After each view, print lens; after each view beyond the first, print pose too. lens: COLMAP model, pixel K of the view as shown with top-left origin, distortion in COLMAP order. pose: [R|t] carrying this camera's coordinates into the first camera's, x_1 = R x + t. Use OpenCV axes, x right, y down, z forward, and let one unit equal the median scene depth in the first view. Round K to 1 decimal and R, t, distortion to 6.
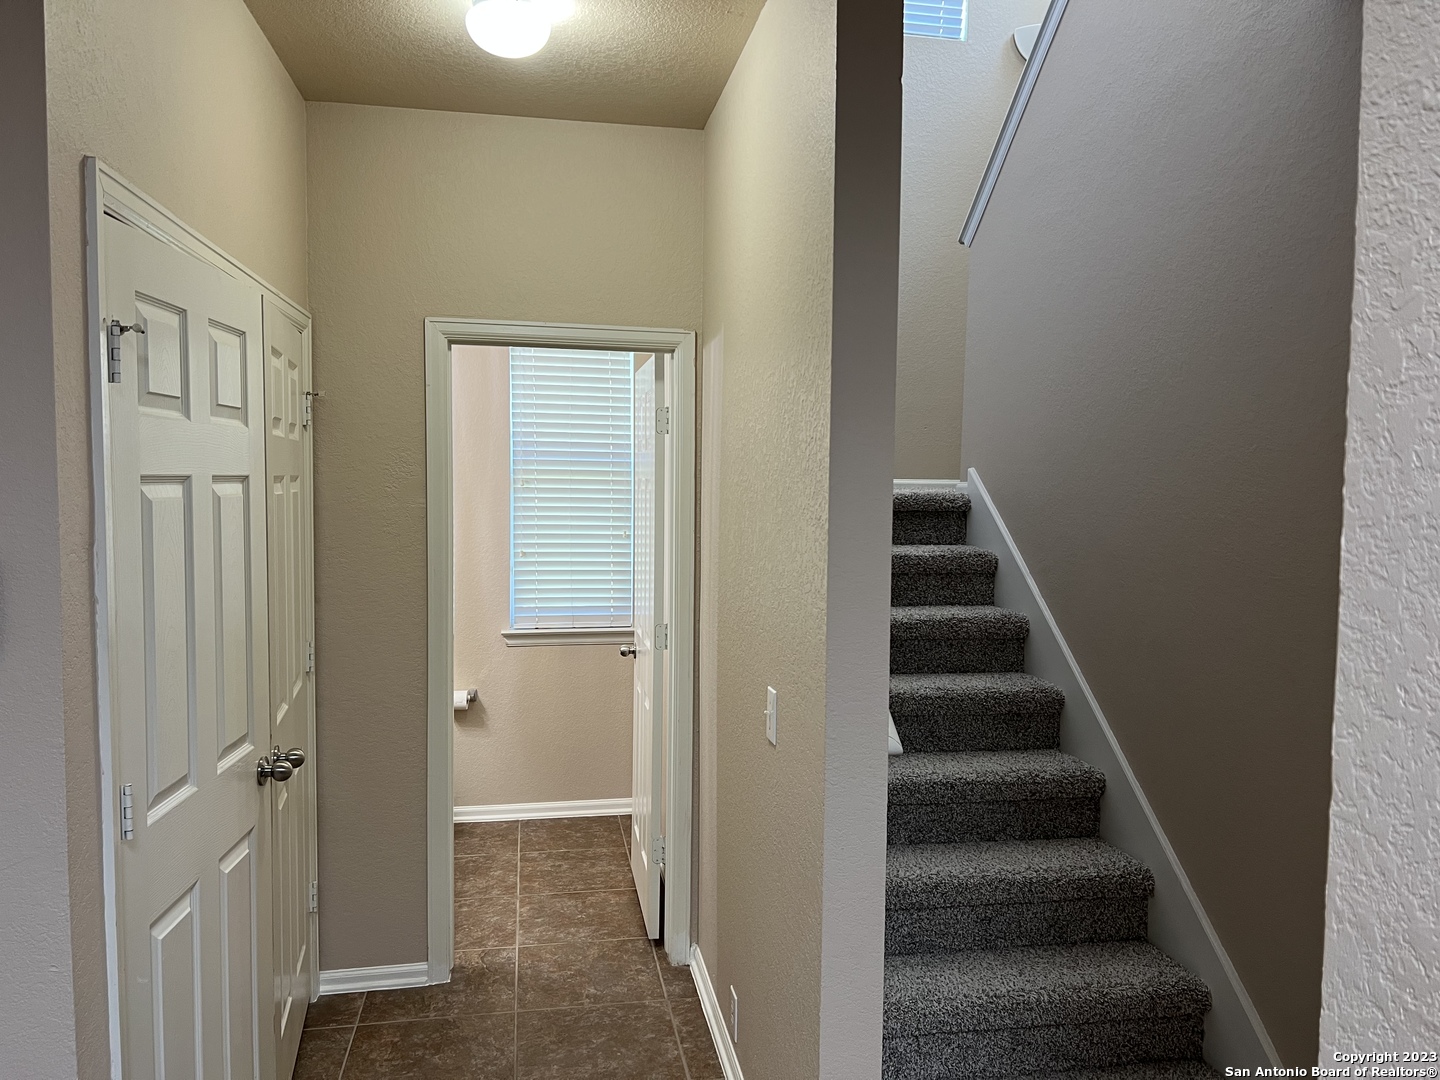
lens RADIAL K [[1081.7, 0, 721.5], [0, 1081.7, 542.4], [0, 0, 1]] dist [0.050408, -0.067769]
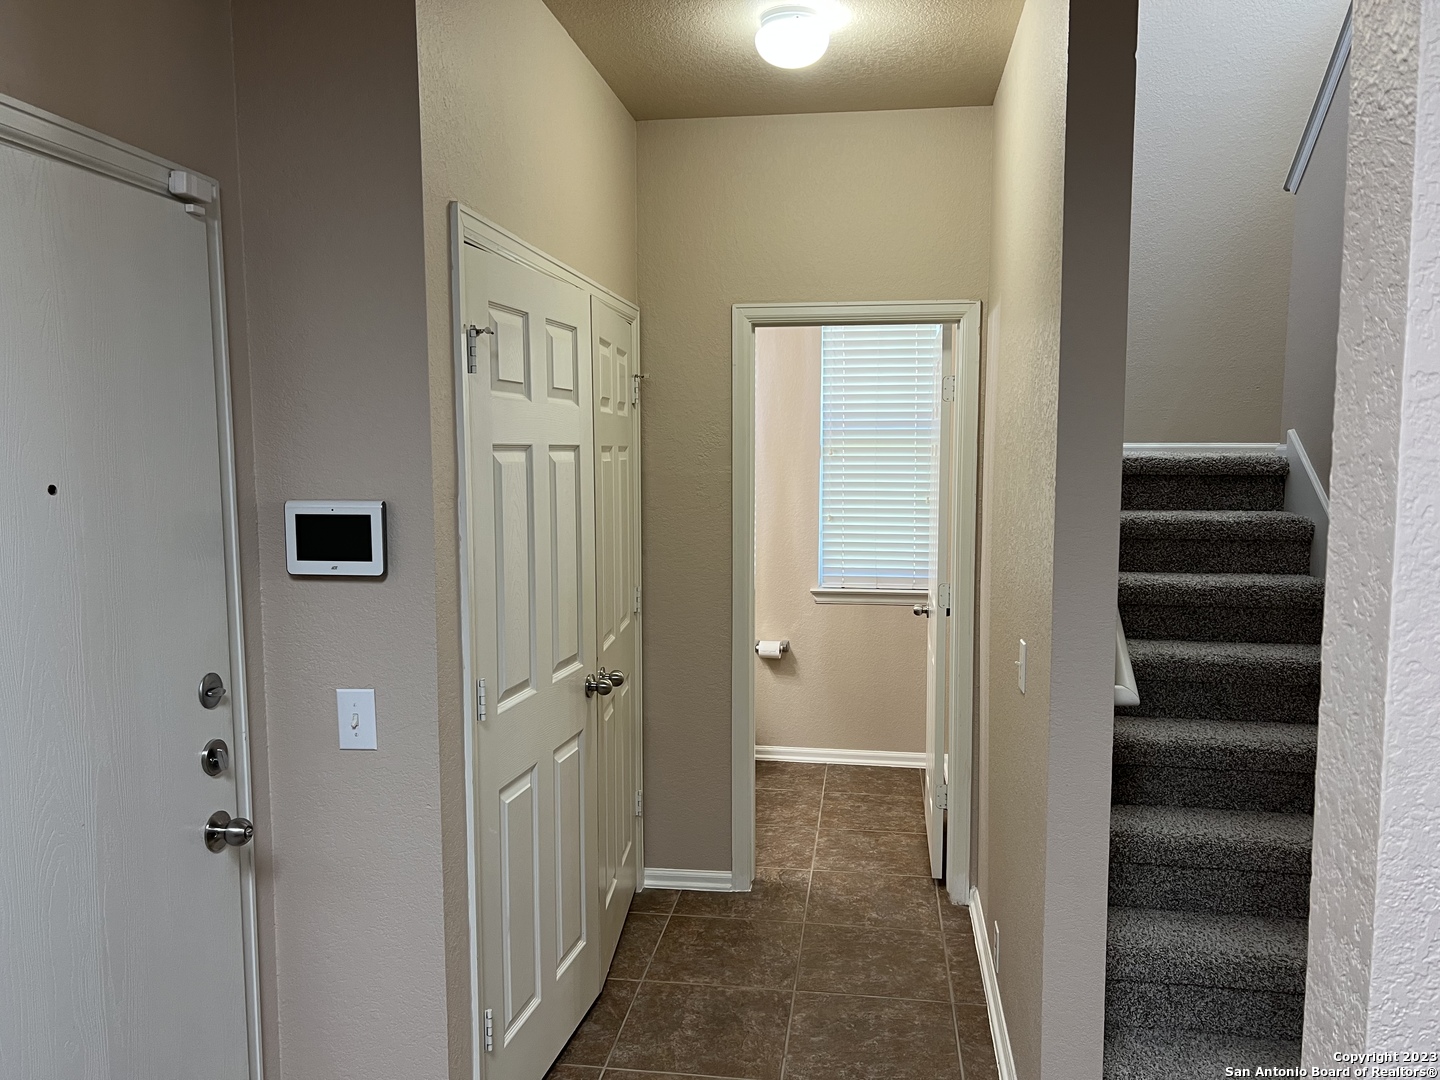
lens RADIAL K [[1085.3, 0, 718.3], [0, 1085.3, 547.1], [0, 0, 1]] dist [0.084456, -0.099205]
pose [[0.947195, 0.018884, -0.320102, 0.087273], [-0.009598, 0.999487, 0.030563, 0.011733], [0.320515, -0.025877, 0.946890, -0.091371]]
